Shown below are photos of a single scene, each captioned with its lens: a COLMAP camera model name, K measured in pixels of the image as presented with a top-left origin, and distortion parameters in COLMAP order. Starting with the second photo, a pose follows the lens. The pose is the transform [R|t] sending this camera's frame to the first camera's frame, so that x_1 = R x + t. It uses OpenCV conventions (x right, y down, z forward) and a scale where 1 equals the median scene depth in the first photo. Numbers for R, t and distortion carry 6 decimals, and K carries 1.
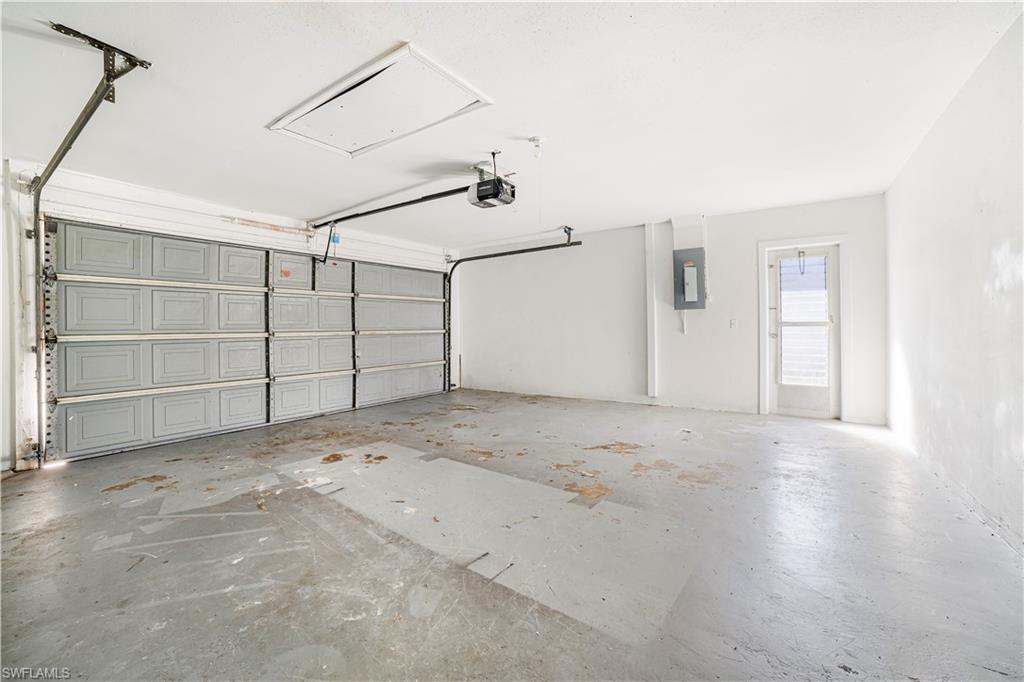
lens RADIAL K [[408.0, 0, 516.0], [0, 408.0, 328.3], [0, 0, 1]] dist [-0.085748, 0.033132]
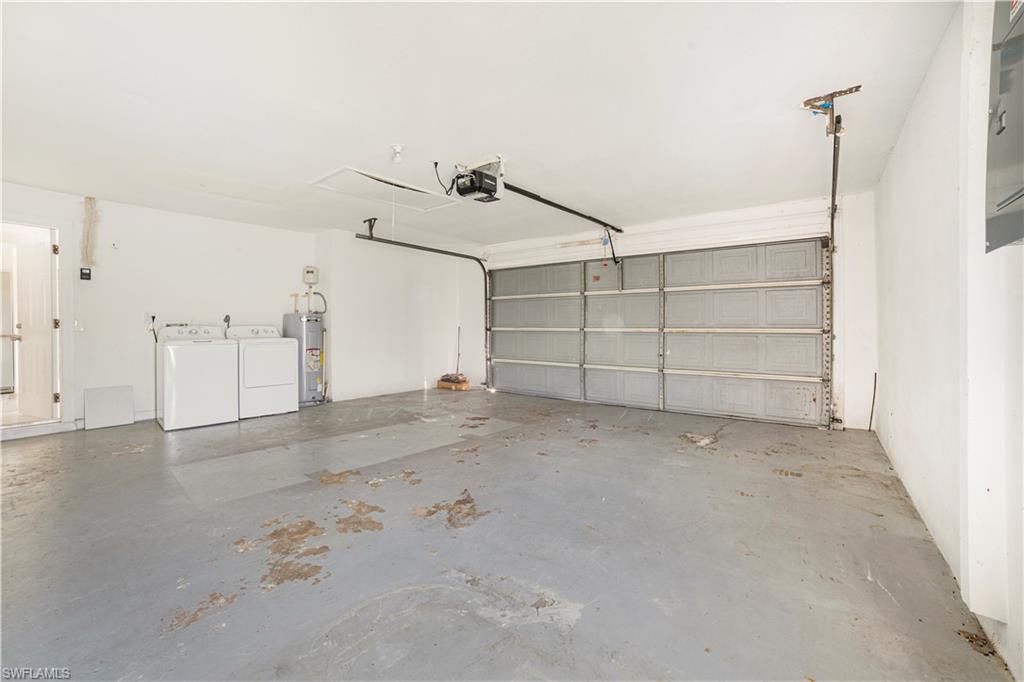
lens RADIAL K [[410.9, 0, 510.5], [0, 410.9, 317.2], [0, 0, 1]] dist [-0.086935, 0.039957]
pose [[-0.040529, -0.007097, -0.999153, 1.048114], [-0.004195, 0.999967, -0.006932, -0.018373], [0.999170, 0.003910, -0.040557, 1.274328]]
